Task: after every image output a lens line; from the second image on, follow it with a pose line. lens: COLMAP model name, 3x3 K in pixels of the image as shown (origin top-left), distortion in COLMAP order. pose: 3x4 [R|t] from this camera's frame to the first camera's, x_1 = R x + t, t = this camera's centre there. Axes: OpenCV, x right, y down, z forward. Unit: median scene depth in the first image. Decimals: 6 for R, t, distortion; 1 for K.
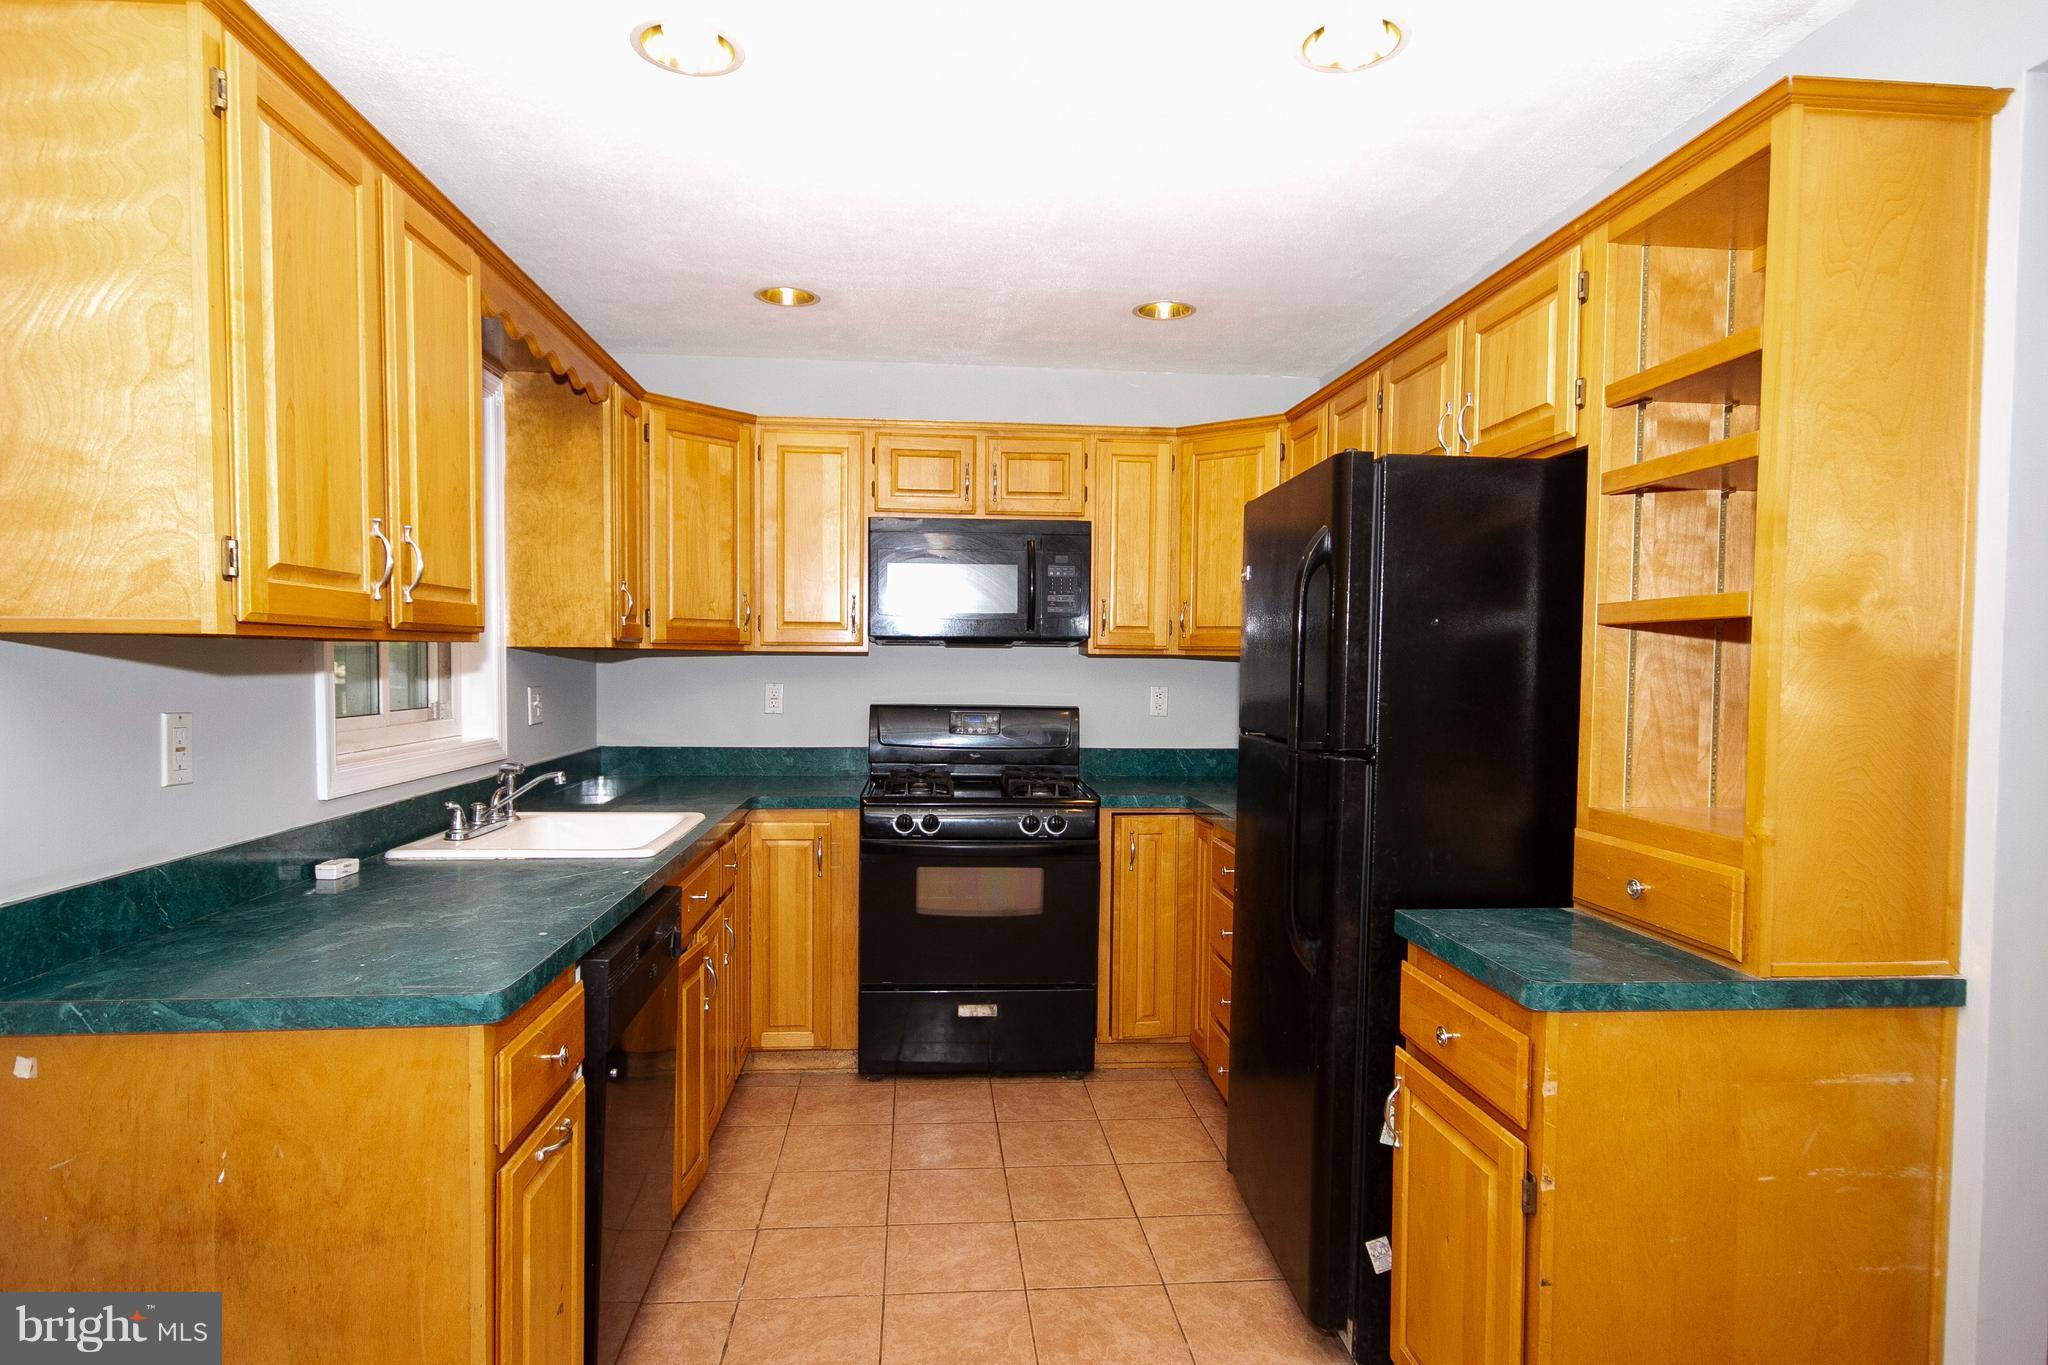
lens RADIAL K [[1126.2, 0, 1076.2], [0, 1126.2, 698.7], [0, 0, 1]] dist [-0.000436, 0.005274]
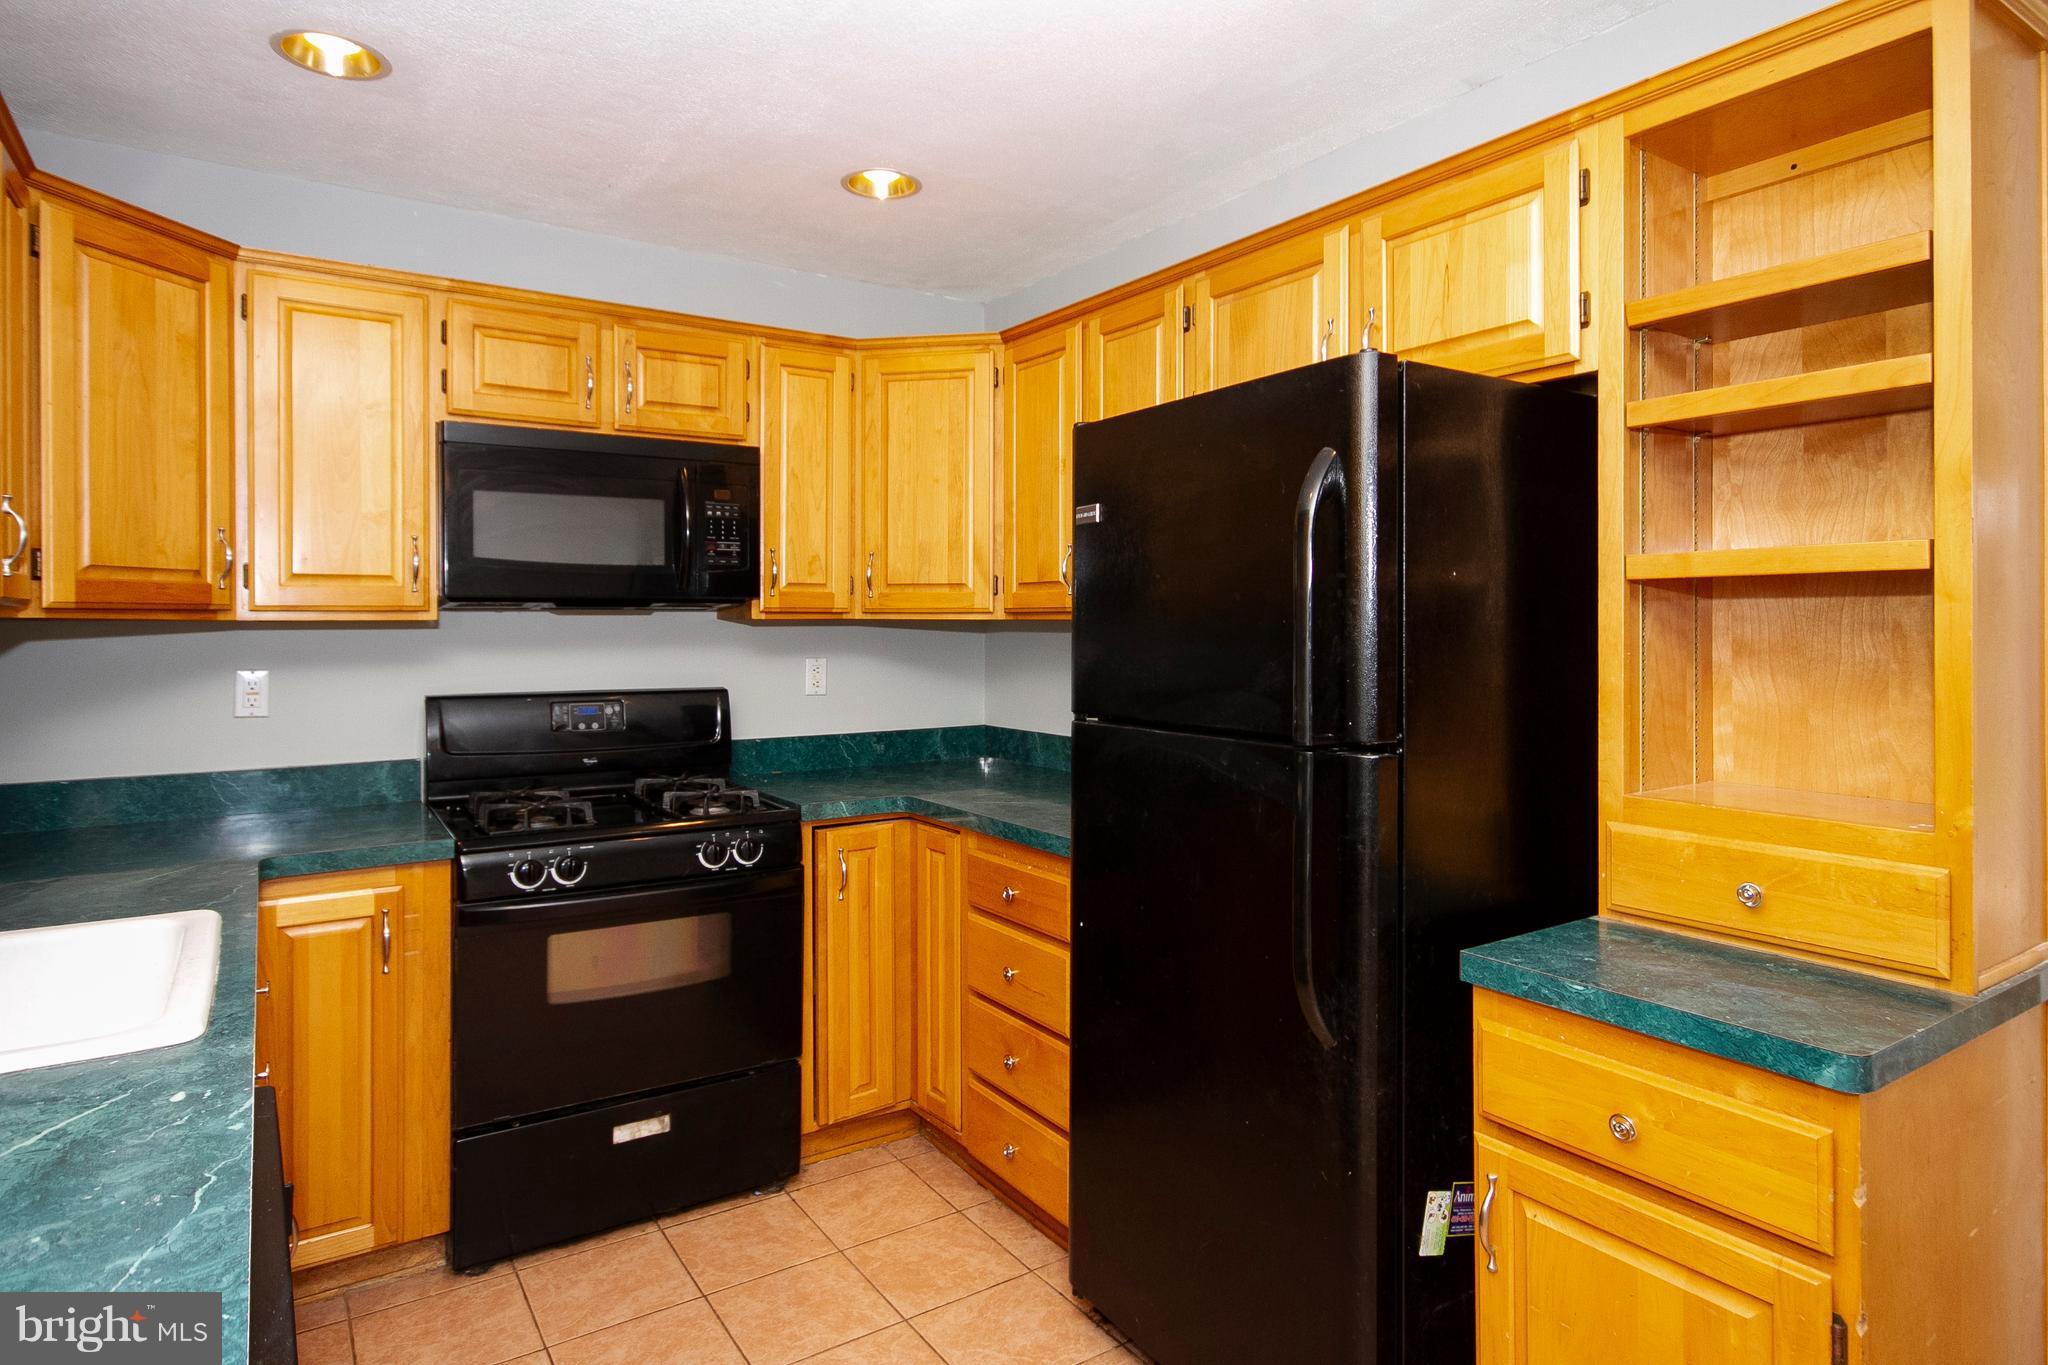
lens RADIAL K [[1126.2, 0, 1058.8], [0, 1126.2, 621.7], [0, 0, 1]] dist [-0.000436, 0.005274]
pose [[0.889904, -0.011894, 0.455993, -0.172702], [0.027390, 0.999249, -0.027391, -0.012404], [-0.455325, 0.036865, 0.889562, 0.246775]]
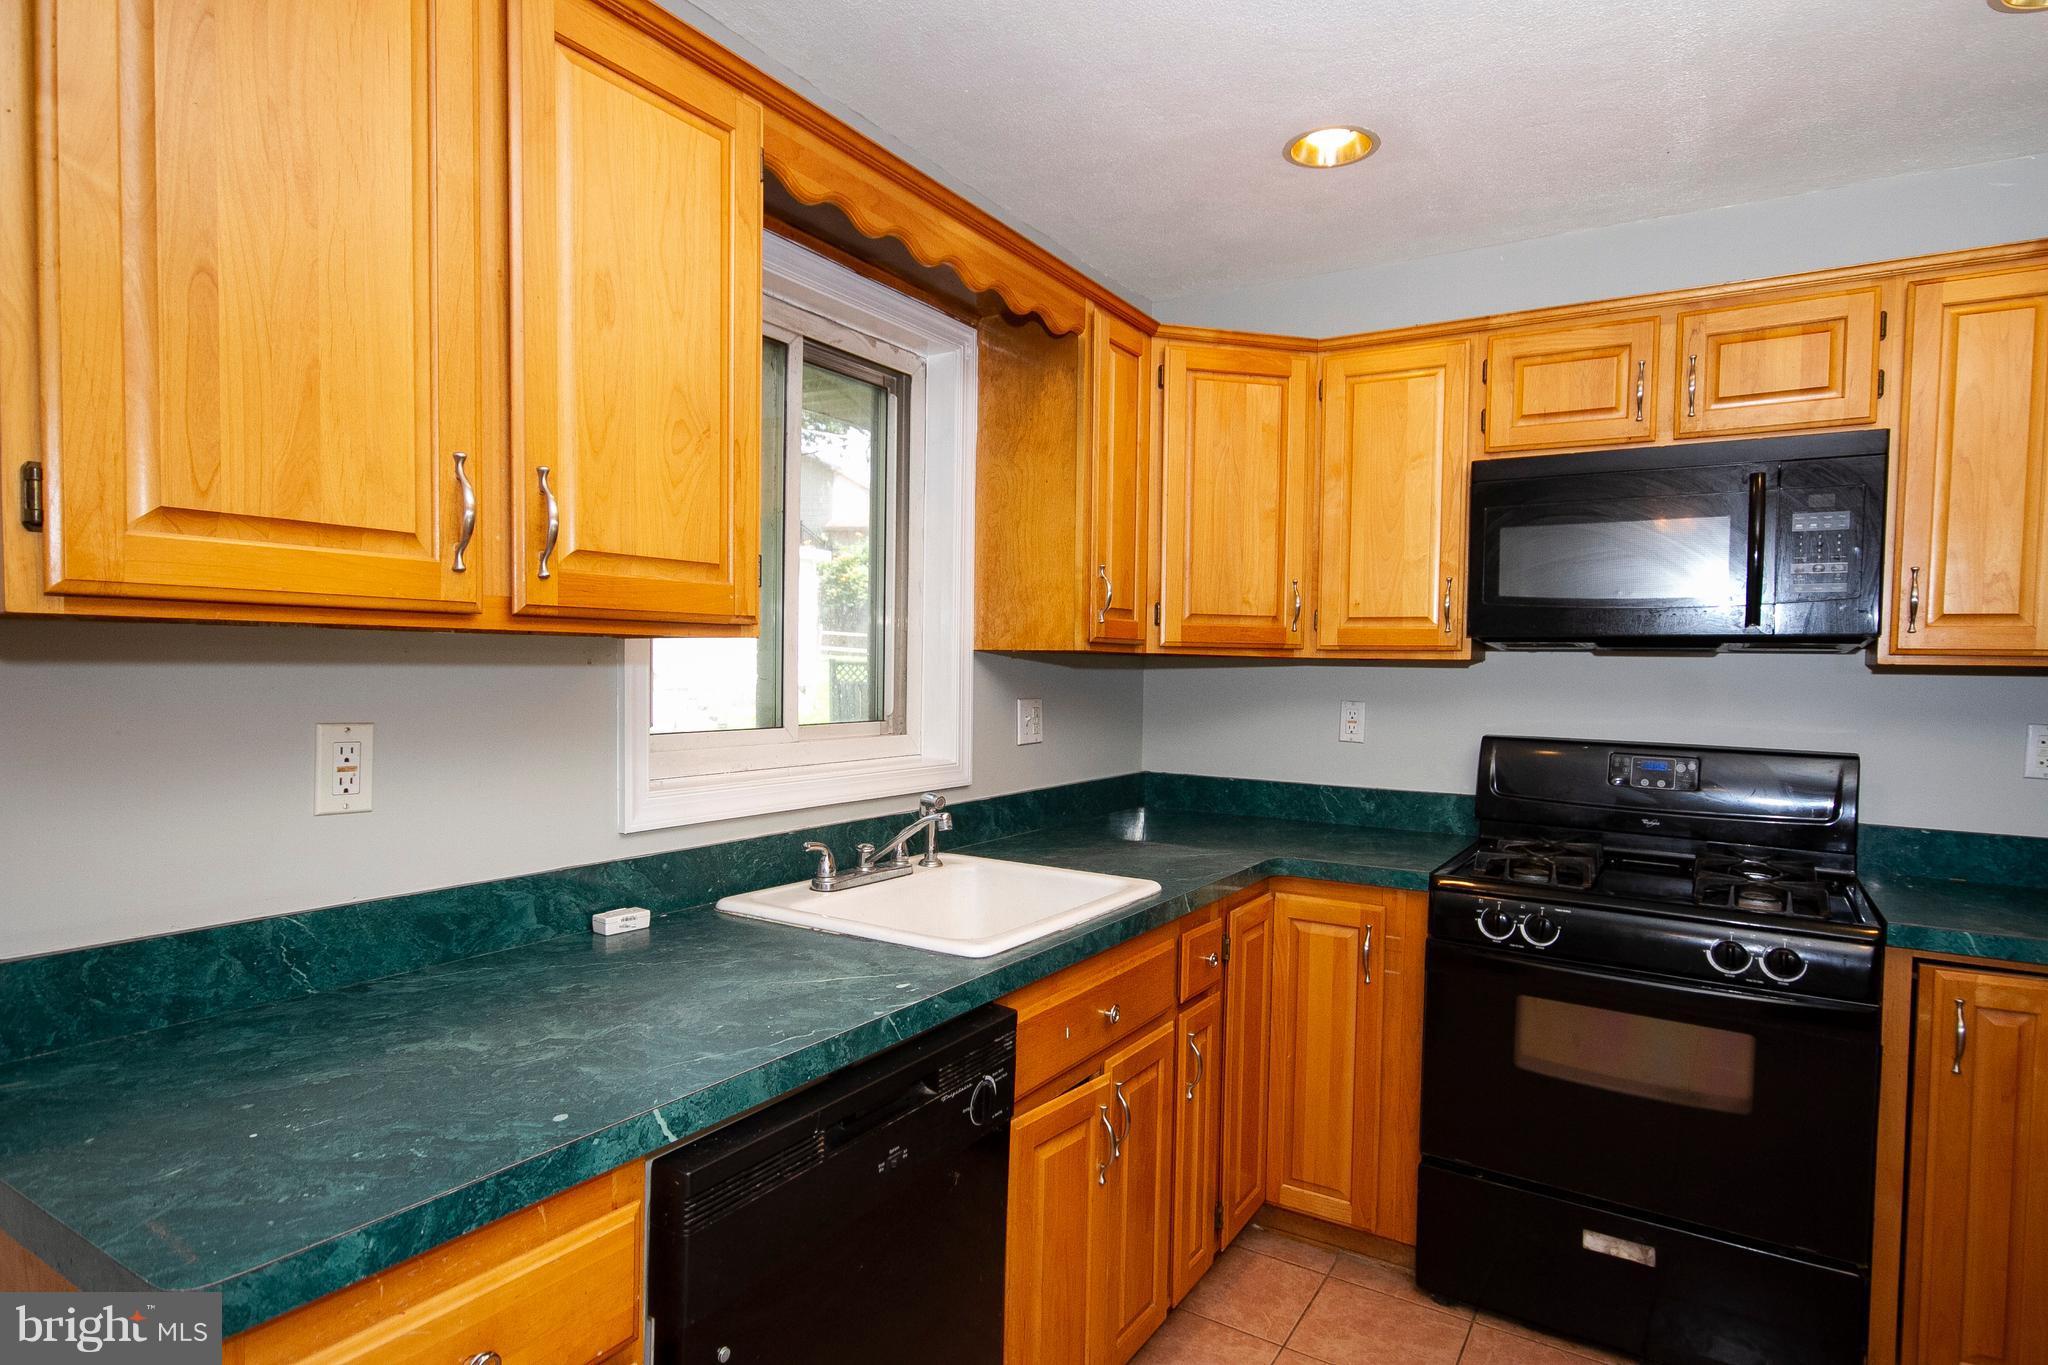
lens RADIAL K [[1126.2, 0, 1028.4], [0, 1126.2, 700.4], [0, 0, 1]] dist [-0.000436, 0.005274]
pose [[0.777016, 0.024700, -0.628997, 0.040843], [-0.031243, 0.999512, 0.000655, -0.009265], [0.628706, 0.019143, 0.777408, 0.321034]]
